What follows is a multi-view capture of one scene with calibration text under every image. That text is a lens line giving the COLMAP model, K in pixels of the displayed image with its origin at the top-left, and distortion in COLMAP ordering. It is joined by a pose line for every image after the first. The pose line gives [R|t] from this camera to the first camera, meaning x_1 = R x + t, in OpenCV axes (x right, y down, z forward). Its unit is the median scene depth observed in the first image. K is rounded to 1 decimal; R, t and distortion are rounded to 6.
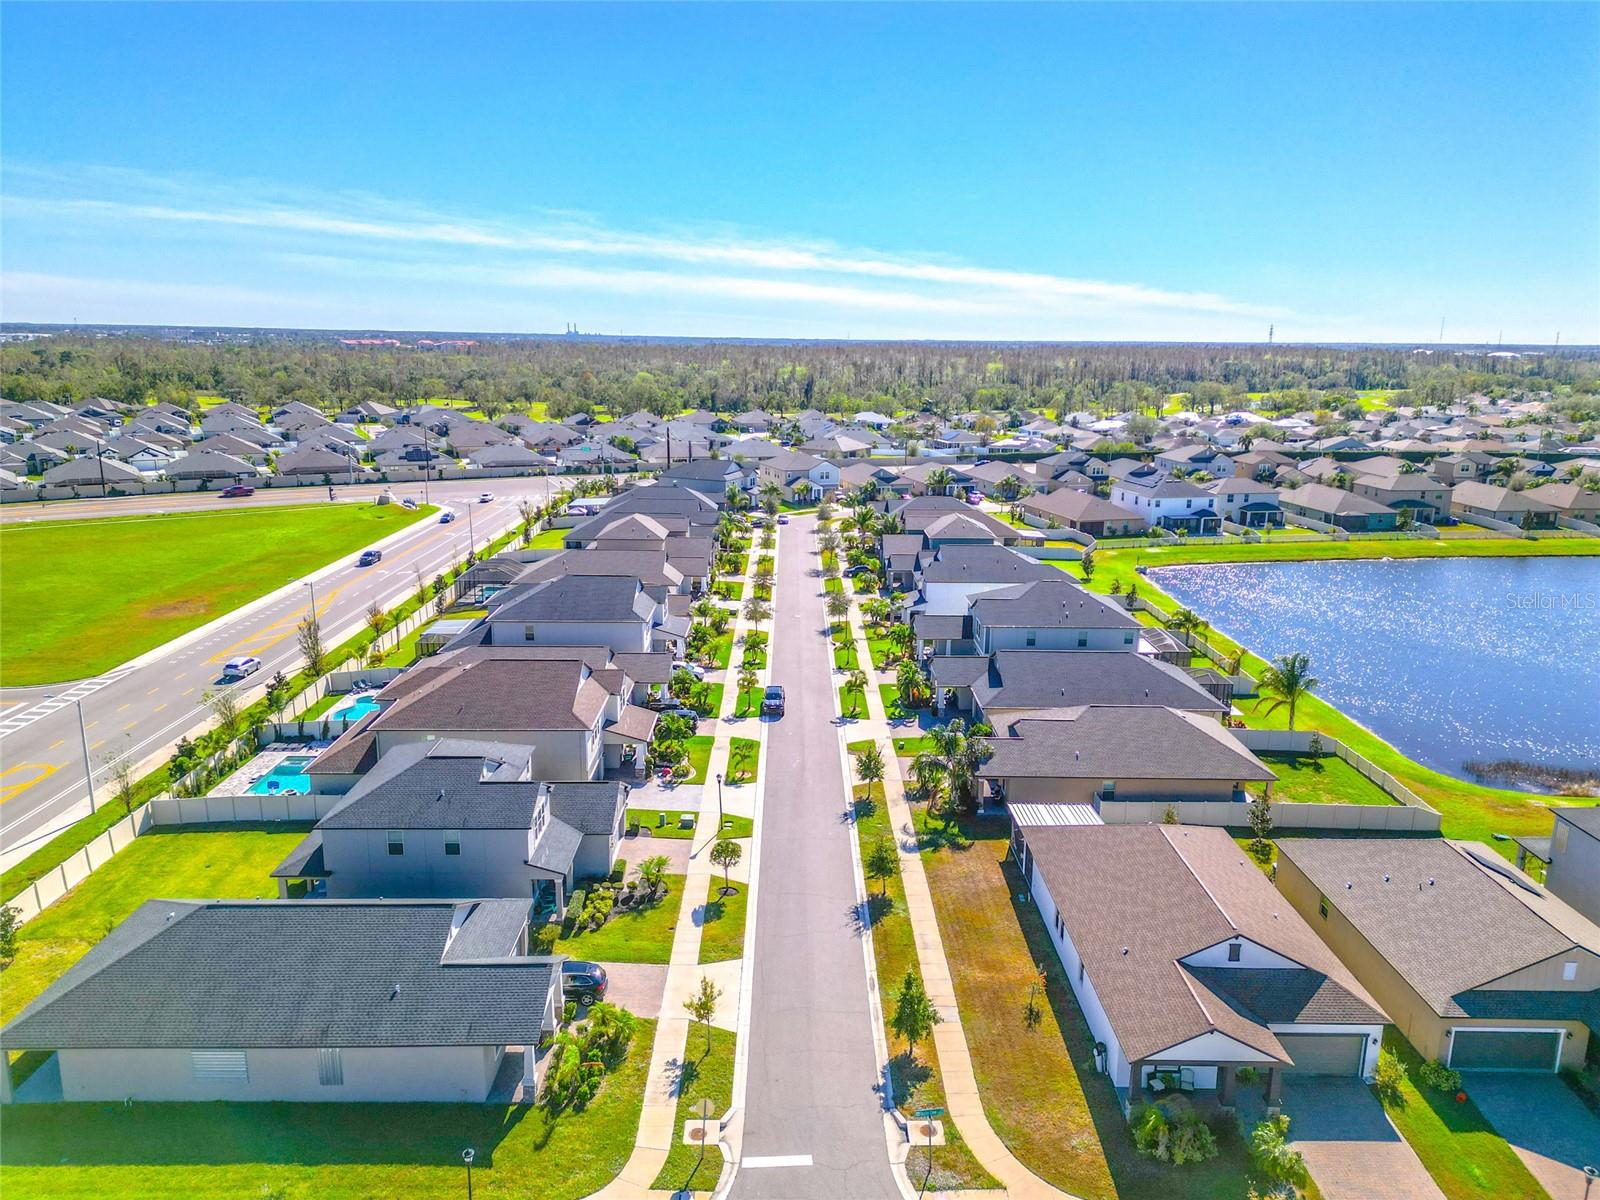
lens RADIAL K [[1120.9, 0, 807.0], [0, 1120.9, 593.2], [0, 0, 1]] dist [0.070427, -0.064750]
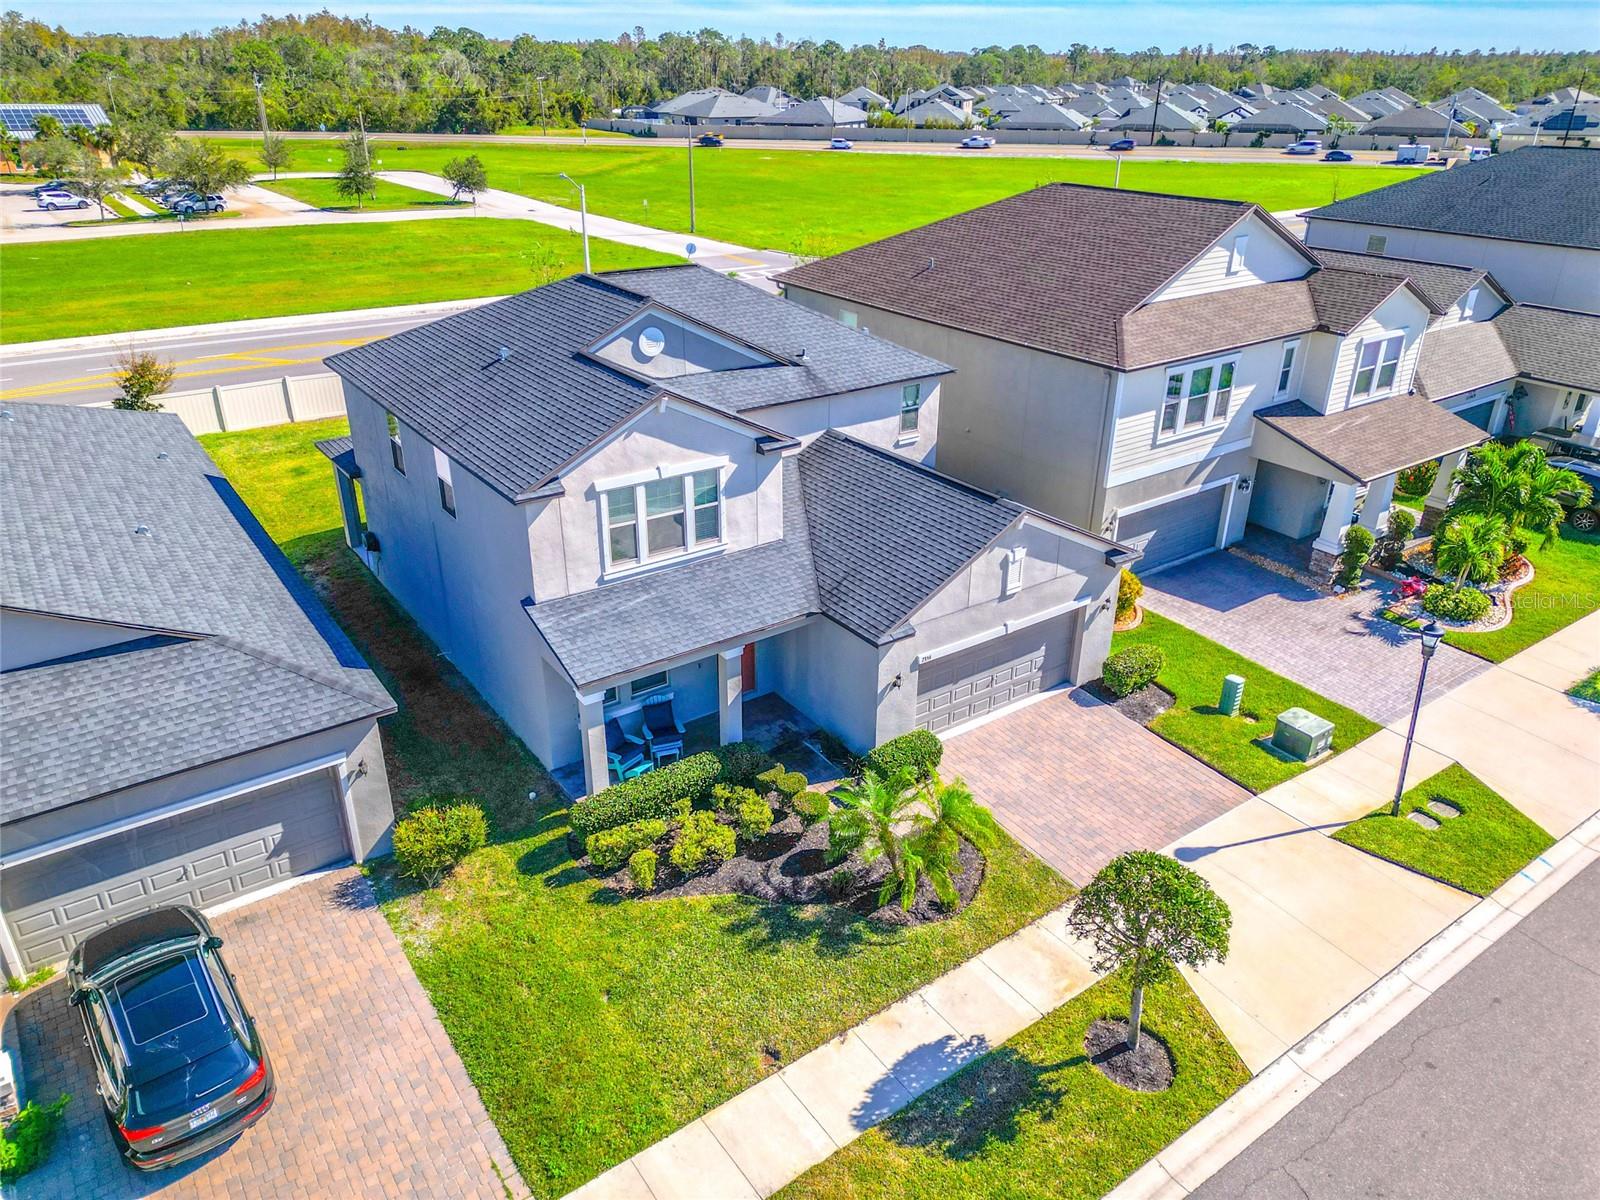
lens RADIAL K [[1120.9, 0, 807.0], [0, 1120.9, 593.2], [0, 0, 1]] dist [0.070427, -0.064750]
pose [[0.572070, 0.347163, -0.743111, 0.028275], [-0.189206, 0.937427, 0.292286, 0.094546], [0.798084, -0.026607, 0.601959, 0.653373]]
